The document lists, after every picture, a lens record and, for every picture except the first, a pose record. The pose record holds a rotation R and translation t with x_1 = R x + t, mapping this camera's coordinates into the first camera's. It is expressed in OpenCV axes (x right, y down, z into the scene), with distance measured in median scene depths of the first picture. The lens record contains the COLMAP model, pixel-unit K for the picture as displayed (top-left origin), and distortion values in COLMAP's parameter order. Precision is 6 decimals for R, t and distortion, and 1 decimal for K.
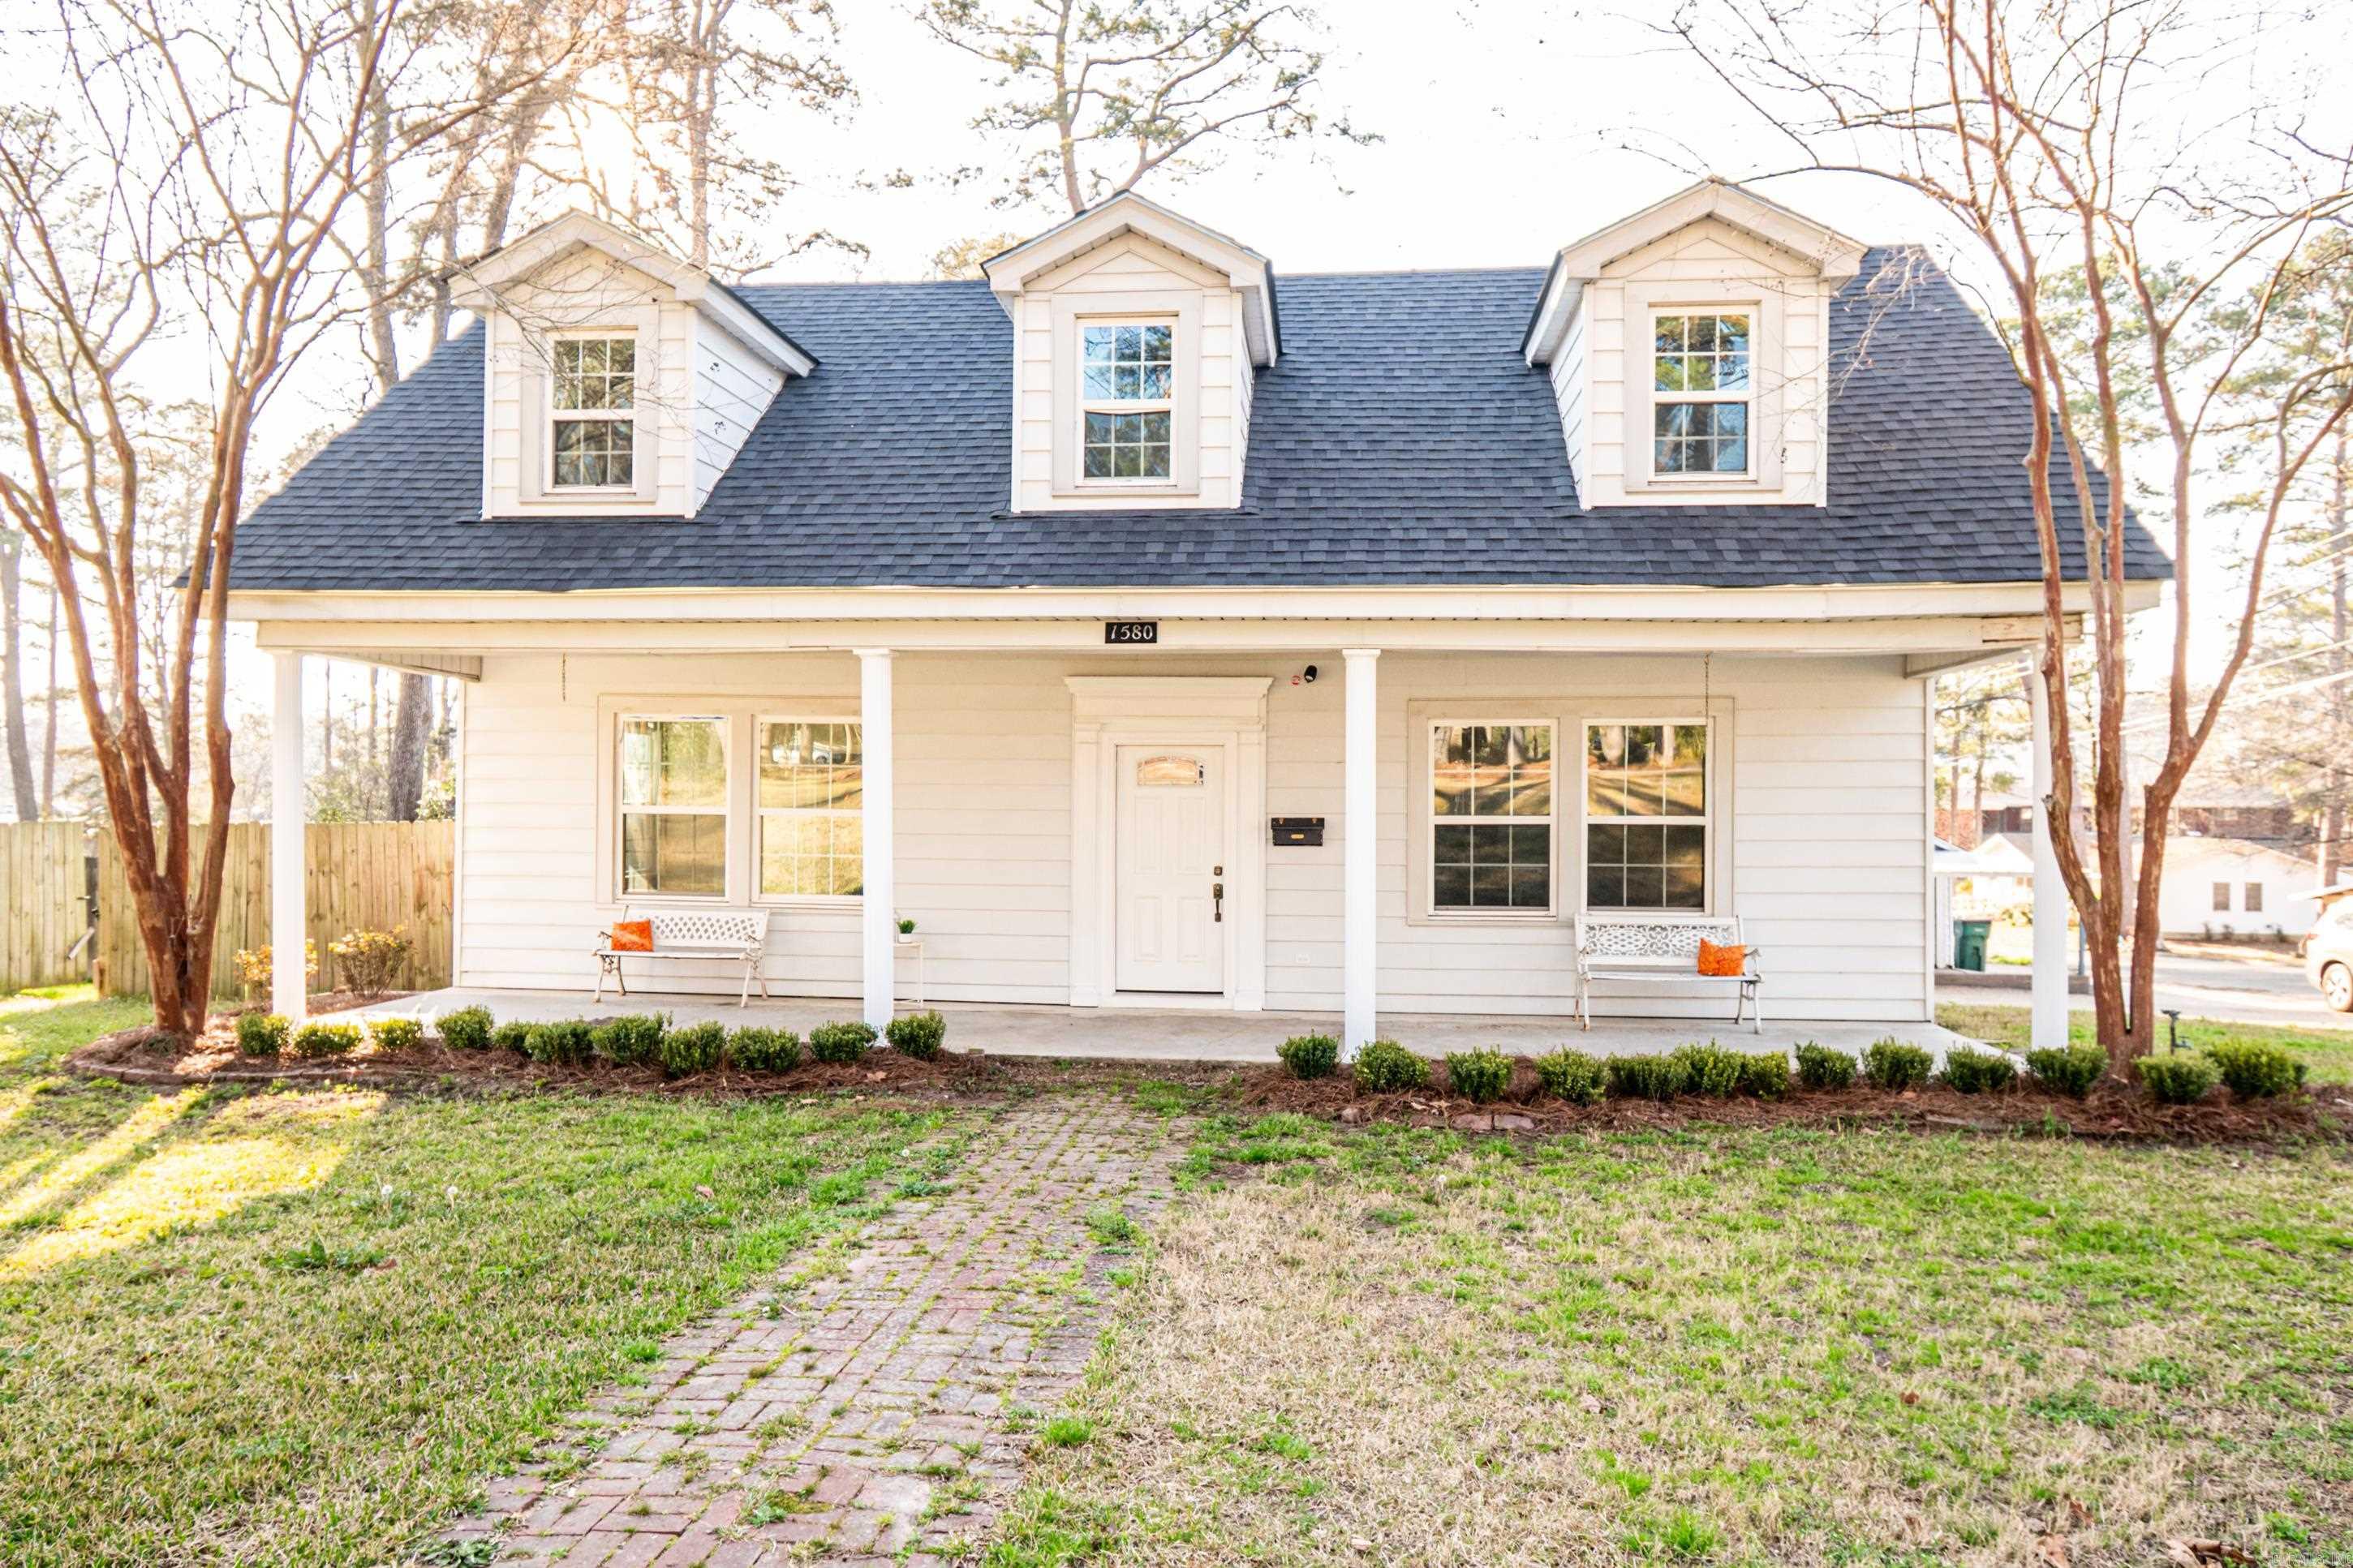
lens RADIAL K [[1511.1, 0, 1173.0], [0, 1511.1, 780.8], [0, 0, 1]] dist [-0.000859, -0.000156]
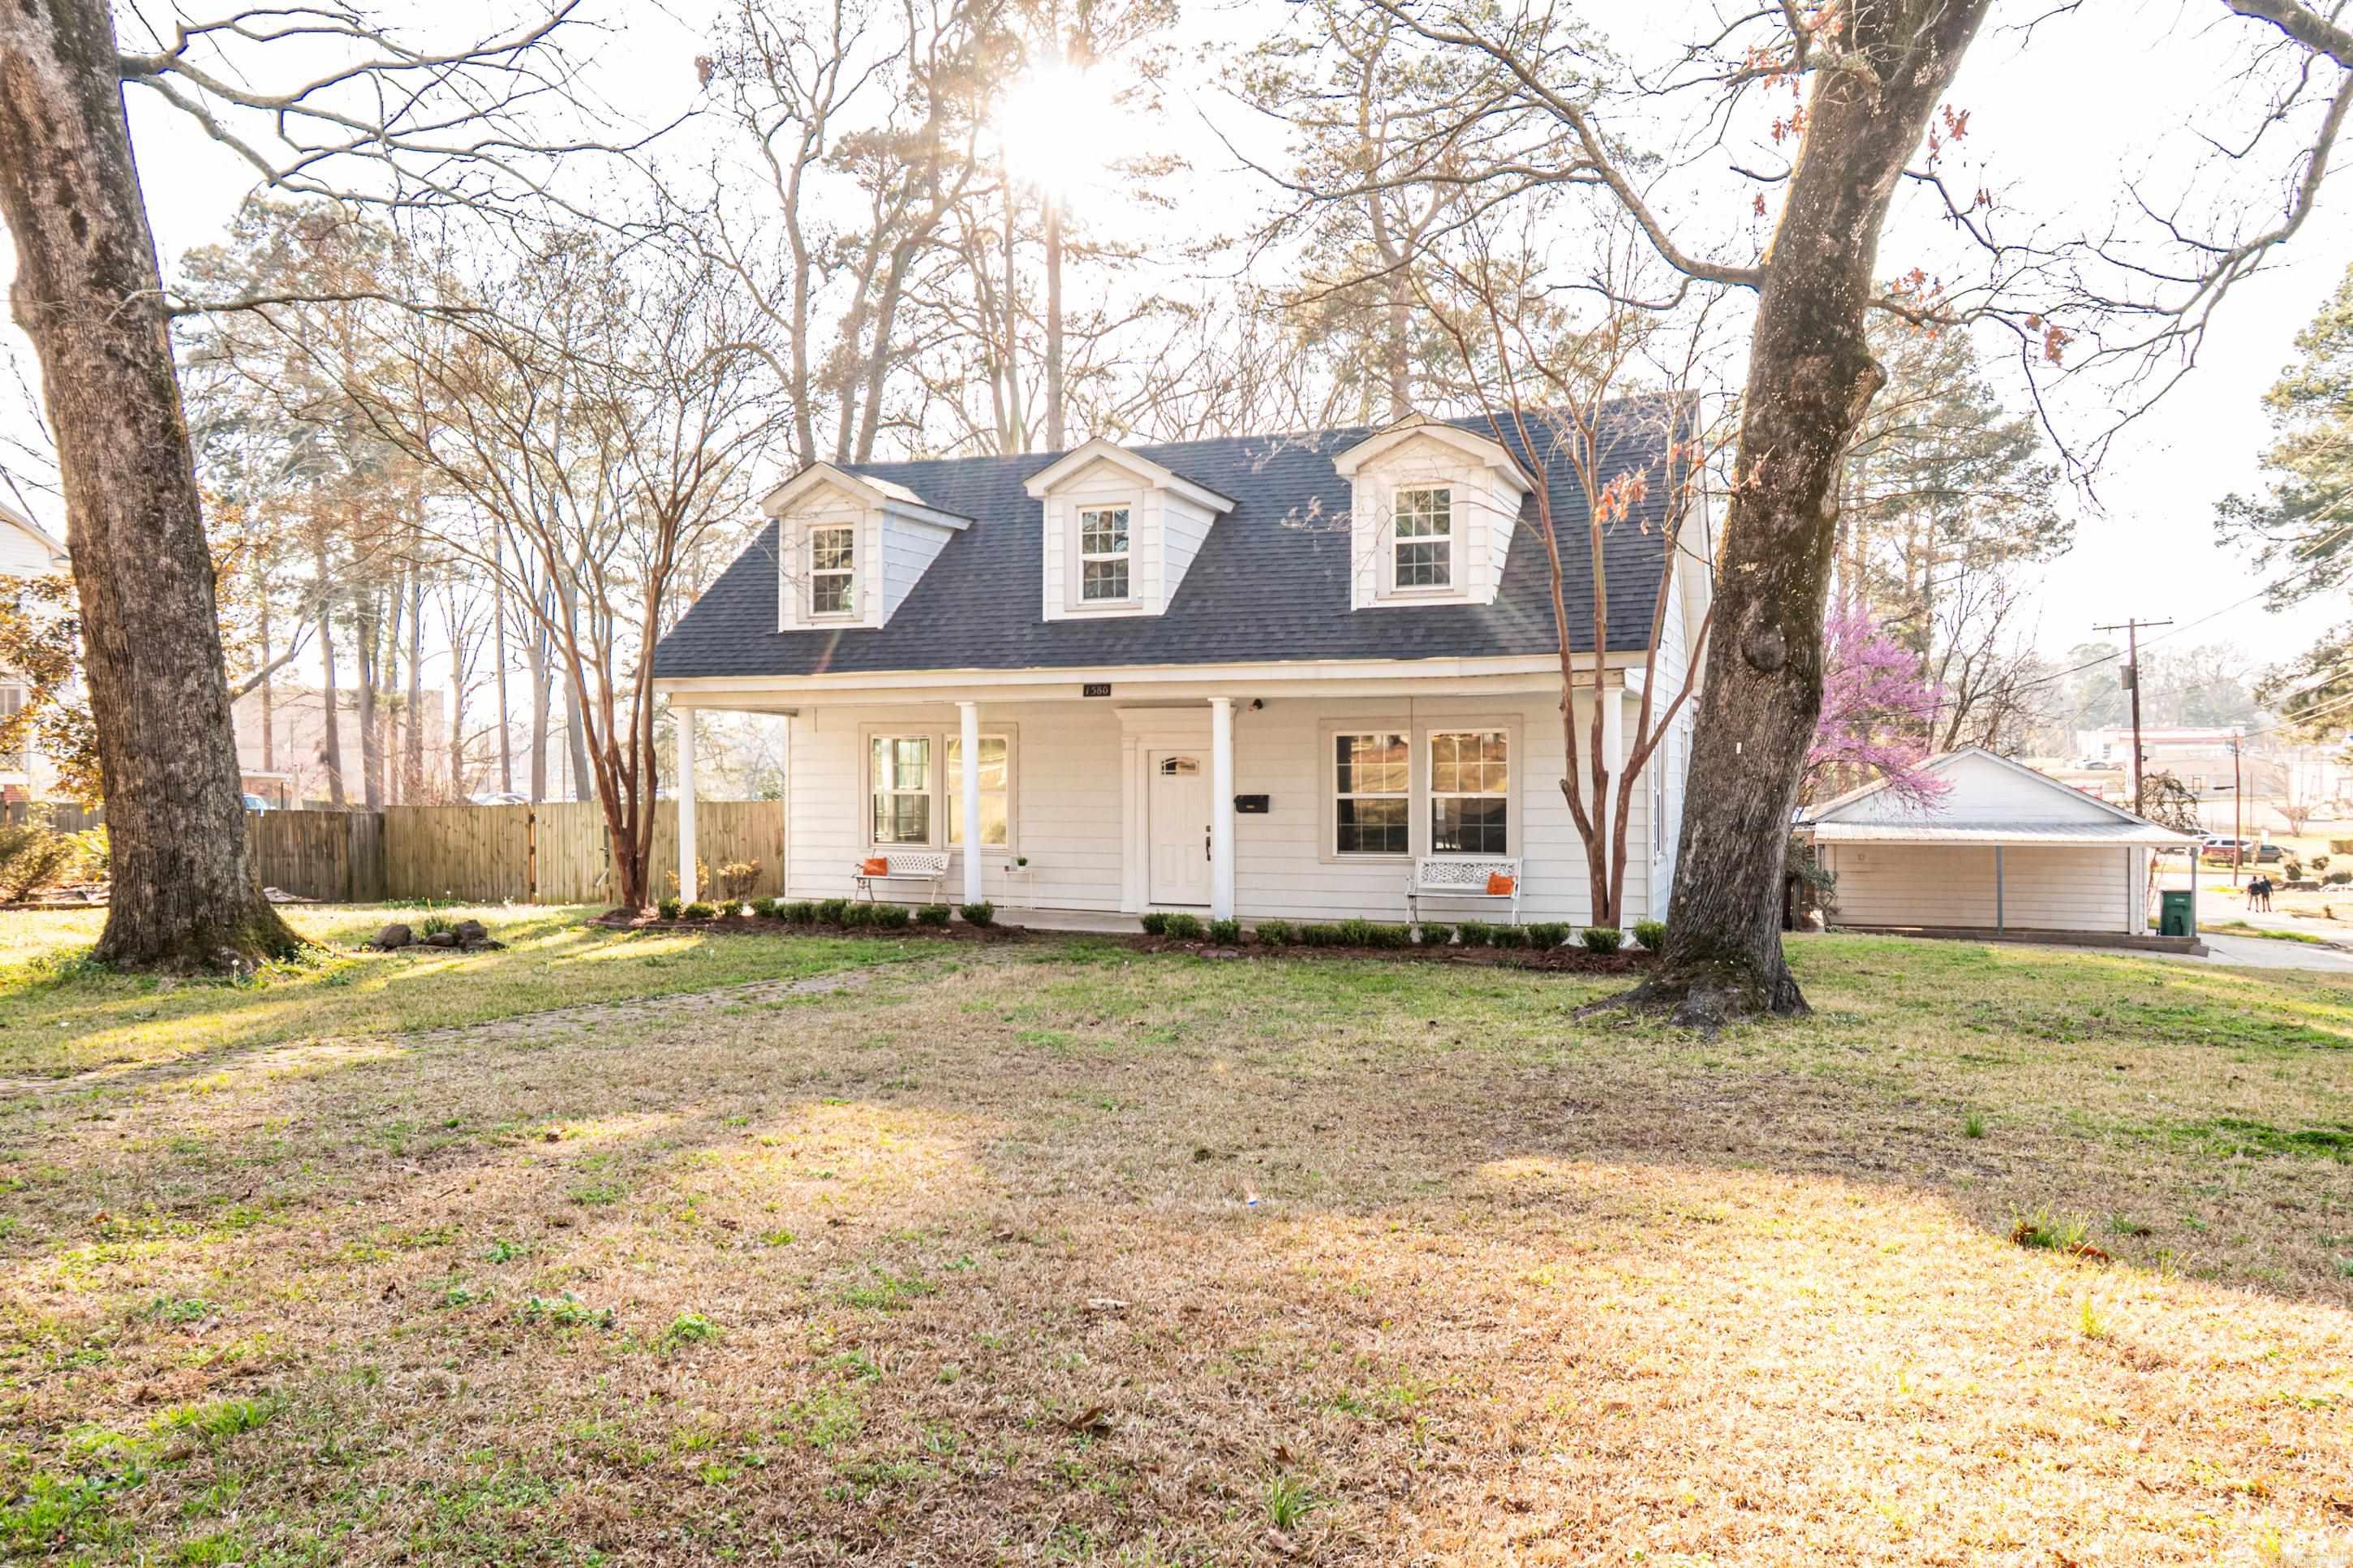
lens RADIAL K [[1529.1, 0, 1178.3], [0, 1529.1, 778.0], [0, 0, 1]] dist [0.010186, 0.000915]
pose [[0.960931, -0.008092, -0.276670, 0.529751], [0.010708, 0.999911, 0.007946, -0.008271], [0.276581, -0.010598, 0.960932, -0.658866]]
